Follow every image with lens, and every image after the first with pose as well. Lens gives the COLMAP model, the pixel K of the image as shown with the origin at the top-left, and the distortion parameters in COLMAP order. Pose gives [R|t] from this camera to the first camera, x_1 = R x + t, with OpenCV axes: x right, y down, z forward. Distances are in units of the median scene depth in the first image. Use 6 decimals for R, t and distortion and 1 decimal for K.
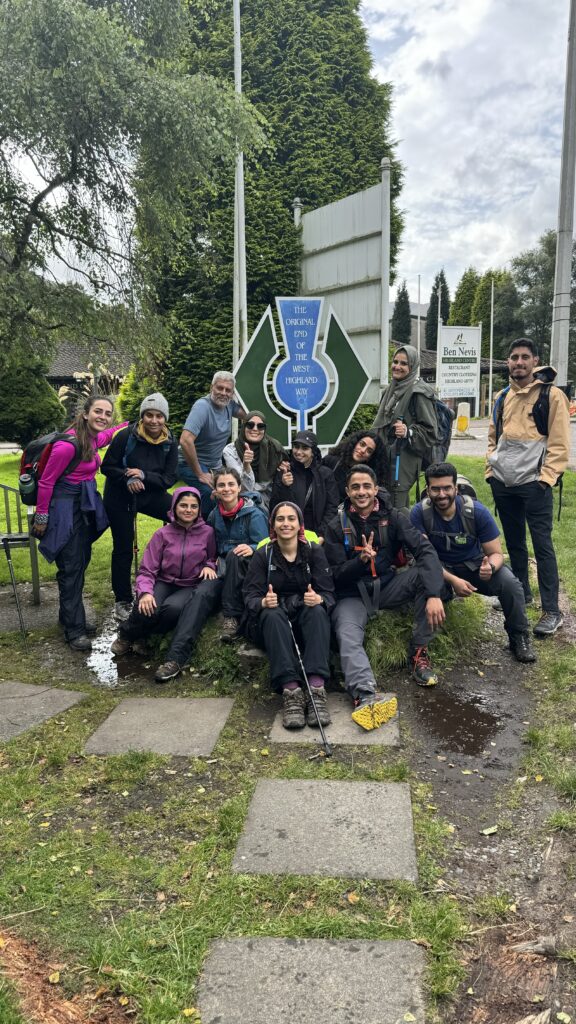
lens RADIAL K [[739.7, 0, 288.0], [0, 739.7, 512.0], [0, 0, 1]] dist [0.183384, -0.196576]
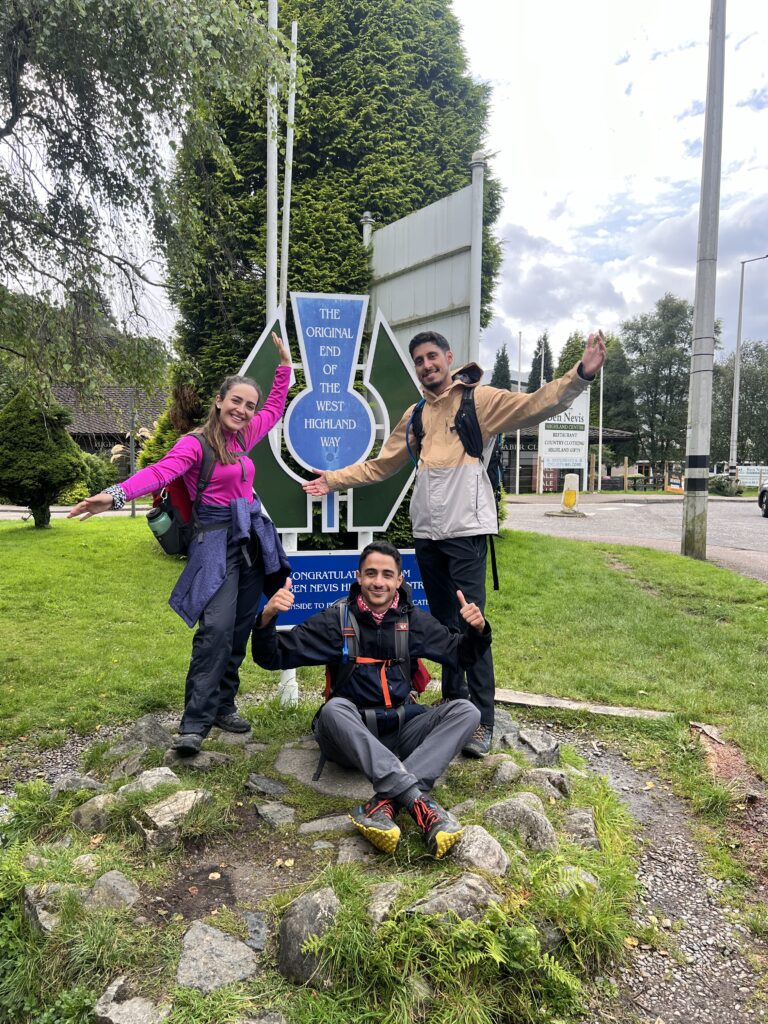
lens RADIAL K [[761.2, 0, 380.8], [0, 761.2, 506.9], [0, 0, 1]] dist [0.128210, 0.001731]
pose [[0.999565, 0.028896, -0.005824, 0.039848], [-0.029329, 0.994740, -0.098139, -0.027560], [0.002957, 0.098267, 0.995156, 0.221191]]
